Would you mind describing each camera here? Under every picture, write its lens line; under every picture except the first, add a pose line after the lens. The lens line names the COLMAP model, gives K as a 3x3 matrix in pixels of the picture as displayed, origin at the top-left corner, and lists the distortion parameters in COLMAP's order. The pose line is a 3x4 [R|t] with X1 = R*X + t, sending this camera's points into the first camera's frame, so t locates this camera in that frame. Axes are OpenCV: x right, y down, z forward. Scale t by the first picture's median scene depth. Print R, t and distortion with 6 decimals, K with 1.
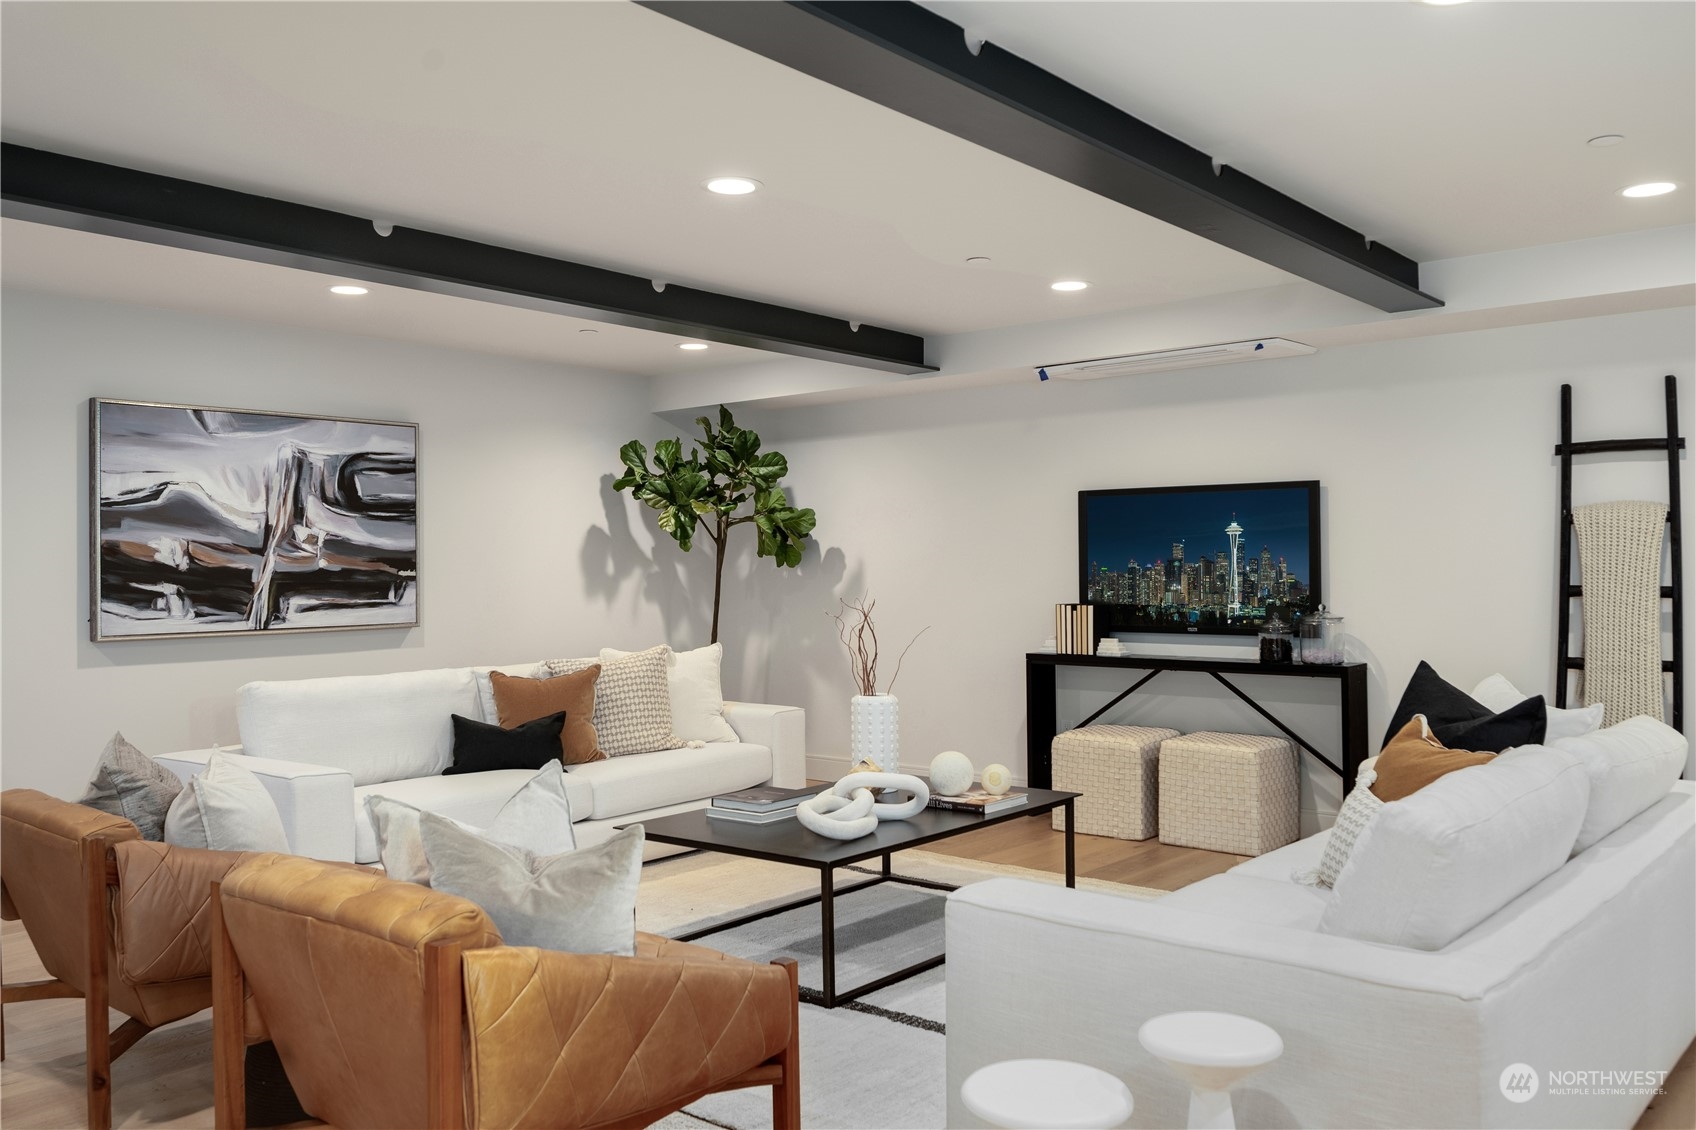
lens RADIAL K [[1336.9, 0, 848.0], [0, 1336.9, 565.0], [0, 0, 1]] dist [0.001637, -0.000164]
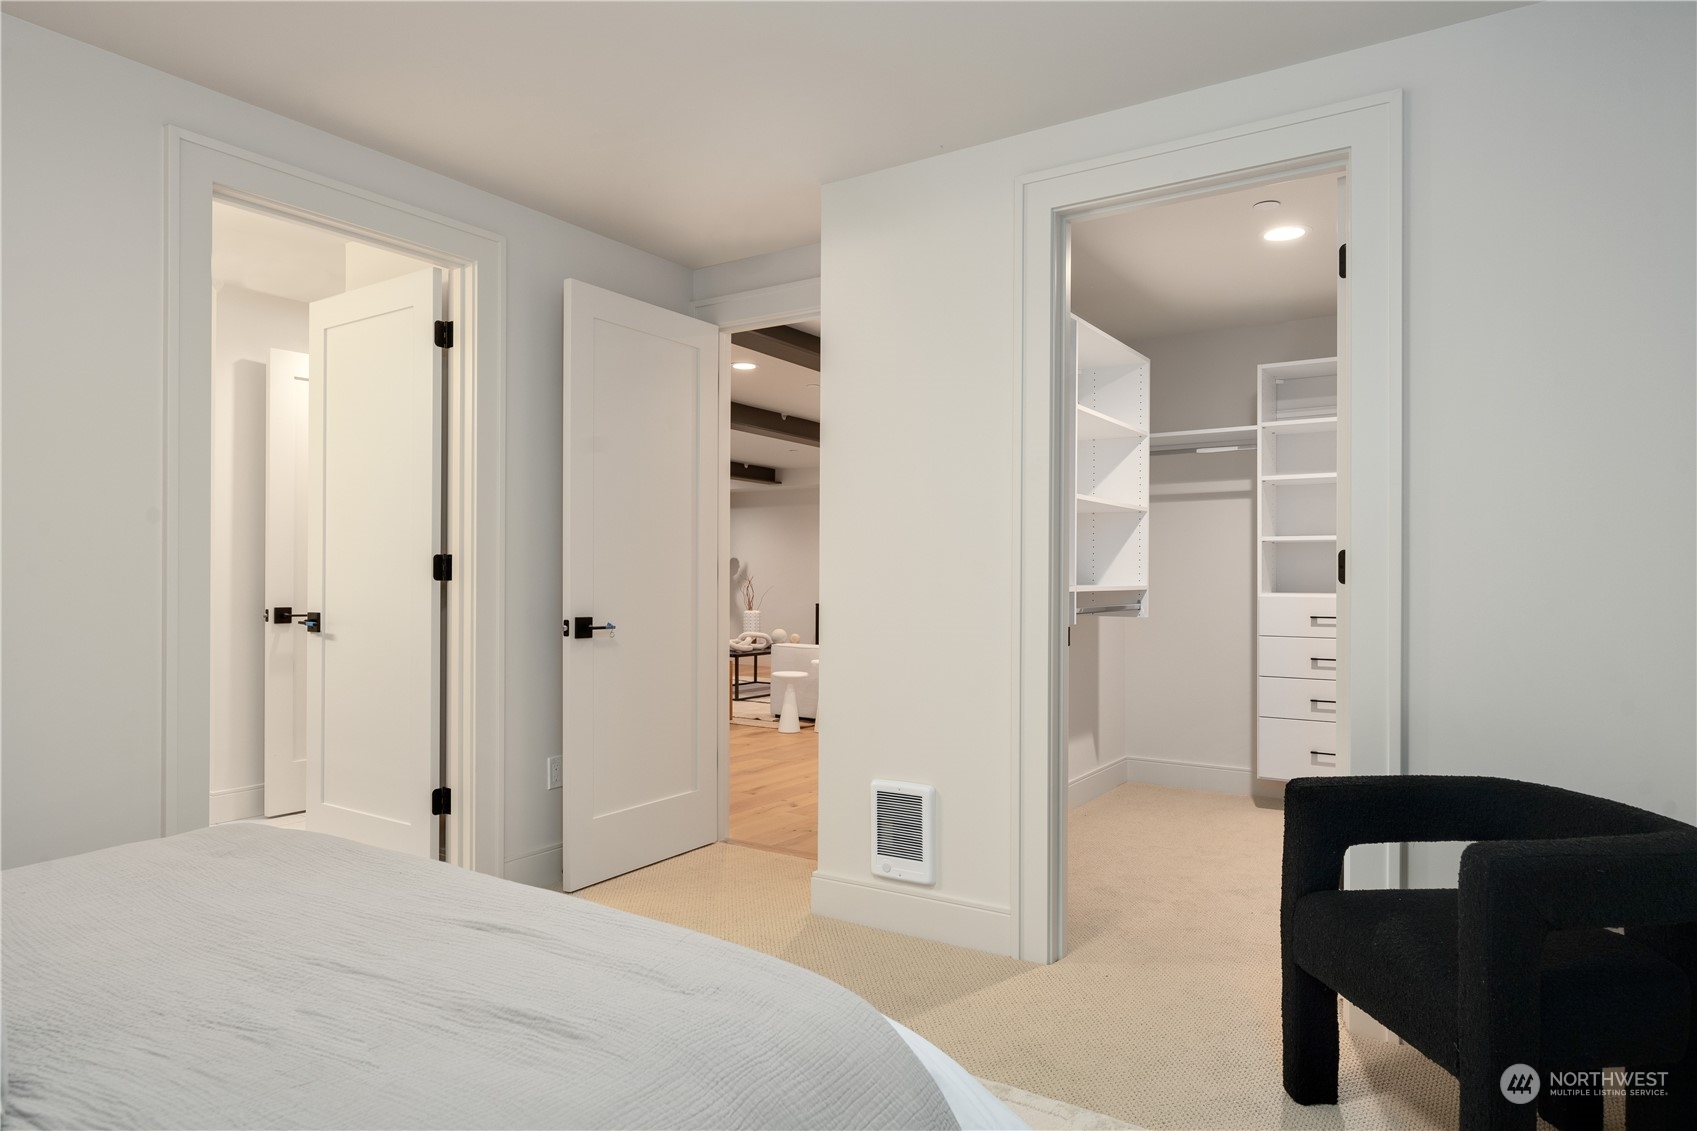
lens RADIAL K [[957.0, 0, 848.5], [0, 957.0, 565.5], [0, 0, 1]] dist [0.000089, -0.000049]
pose [[0.992915, 0.011413, 0.118278, -0.038162], [-0.011428, 0.999935, -0.000551, -0.004895], [-0.118277, -0.000804, 0.992980, -2.130192]]
